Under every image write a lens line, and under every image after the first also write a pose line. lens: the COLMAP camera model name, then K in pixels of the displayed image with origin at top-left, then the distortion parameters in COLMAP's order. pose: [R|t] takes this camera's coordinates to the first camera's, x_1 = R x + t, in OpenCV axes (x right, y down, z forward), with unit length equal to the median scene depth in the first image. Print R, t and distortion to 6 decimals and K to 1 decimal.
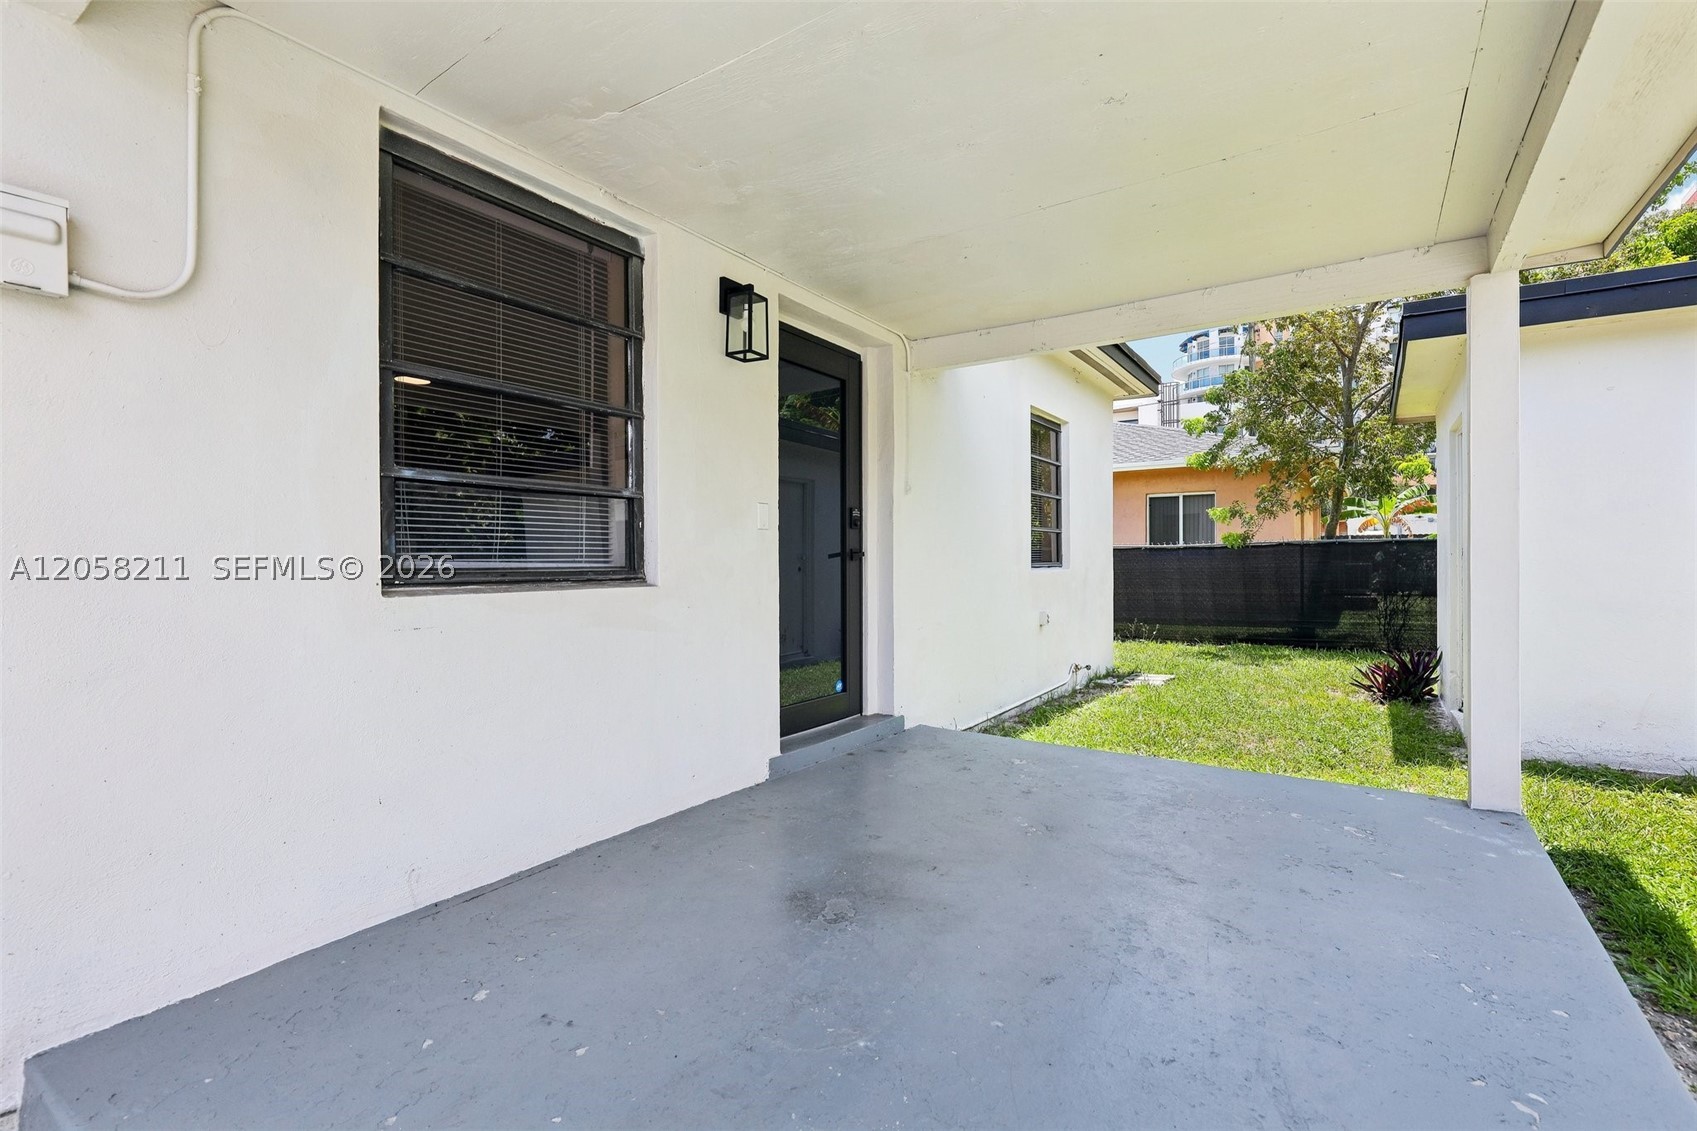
lens RADIAL K [[766.5, 0, 873.7], [0, 766.5, 569.4], [0, 0, 1]] dist [-0.000650, -0.000044]
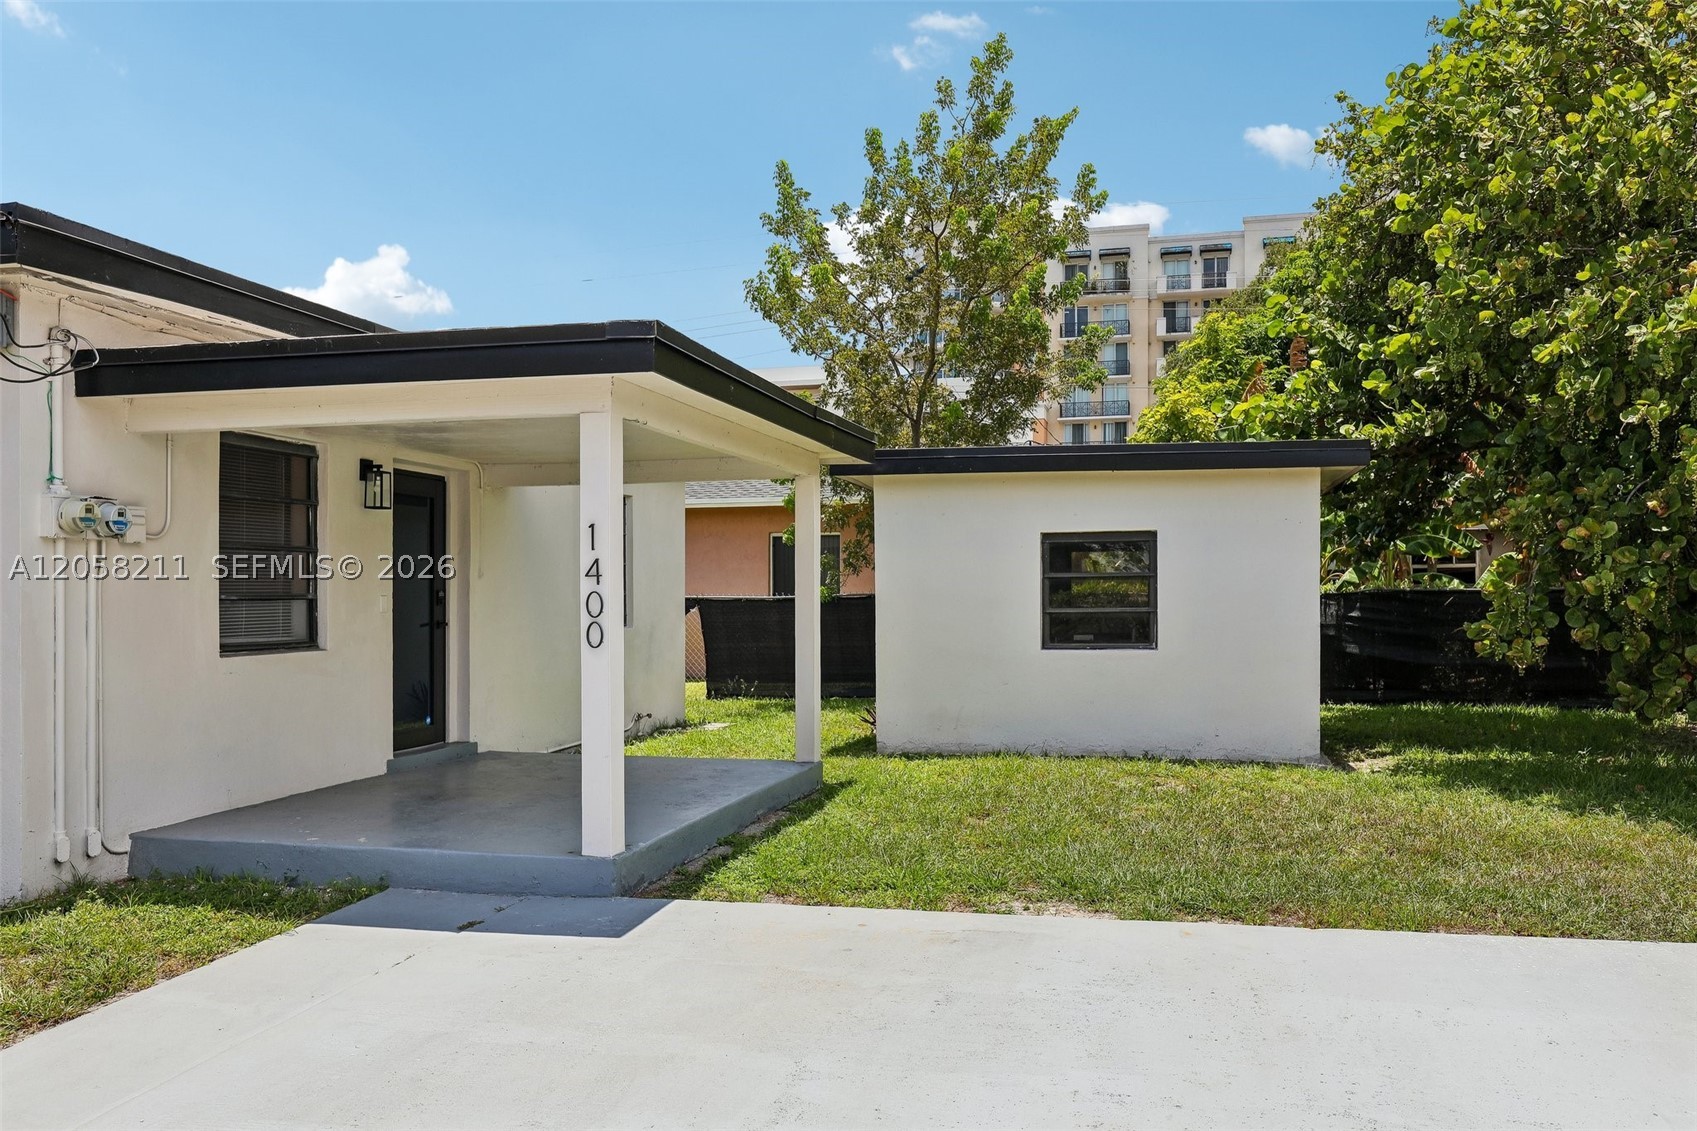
lens RADIAL K [[1279.8, 0, 865.9], [0, 1279.8, 578.3], [0, 0, 1]] dist [0.001565, -0.001865]
pose [[0.944798, 0.003934, 0.327631, -0.059841], [0.003890, 0.999723, -0.023219, -0.049135], [-0.327631, 0.023212, 0.944521, -1.511069]]
